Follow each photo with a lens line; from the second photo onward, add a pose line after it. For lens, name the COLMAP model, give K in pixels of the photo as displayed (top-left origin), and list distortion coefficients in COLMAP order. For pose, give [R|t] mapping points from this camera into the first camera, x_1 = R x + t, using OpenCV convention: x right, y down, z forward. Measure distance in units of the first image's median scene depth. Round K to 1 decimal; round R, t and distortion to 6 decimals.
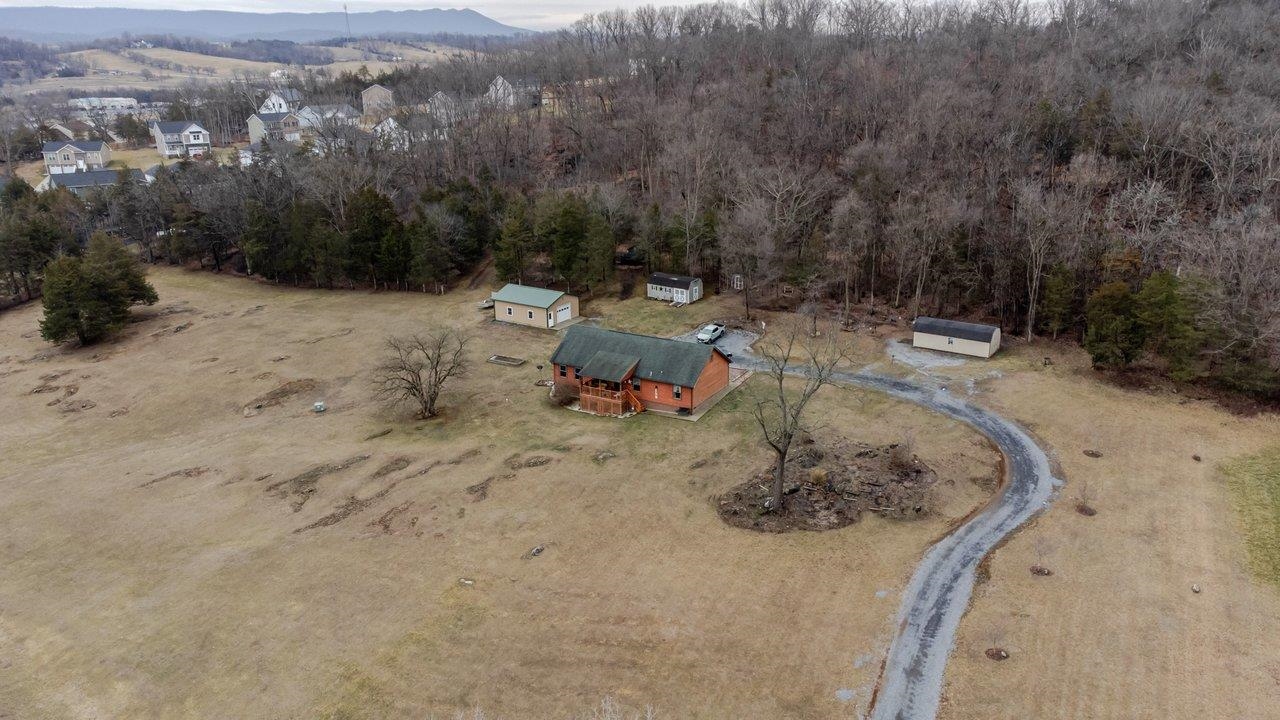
lens RADIAL K [[957.6, 0, 640.0], [0, 957.6, 360.0], [0, 0, 1]] dist [0.072651, 0.002757]
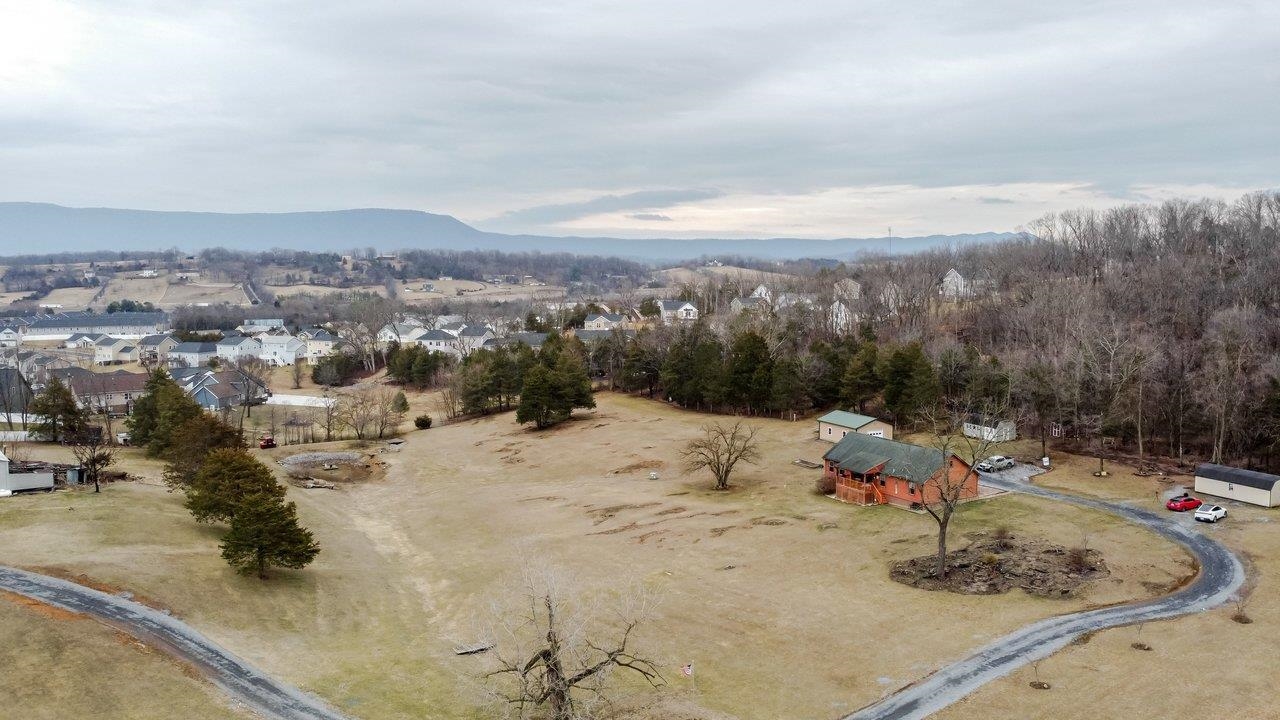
lens RADIAL K [[957.6, 0, 640.0], [0, 957.6, 360.0], [0, 0, 1]] dist [0.072651, 0.002757]
pose [[0.864403, 0.063041, -0.498832, 0.309349], [-0.167089, 0.971741, -0.166734, 0.125611], [0.474224, 0.227474, 0.850510, -0.146786]]
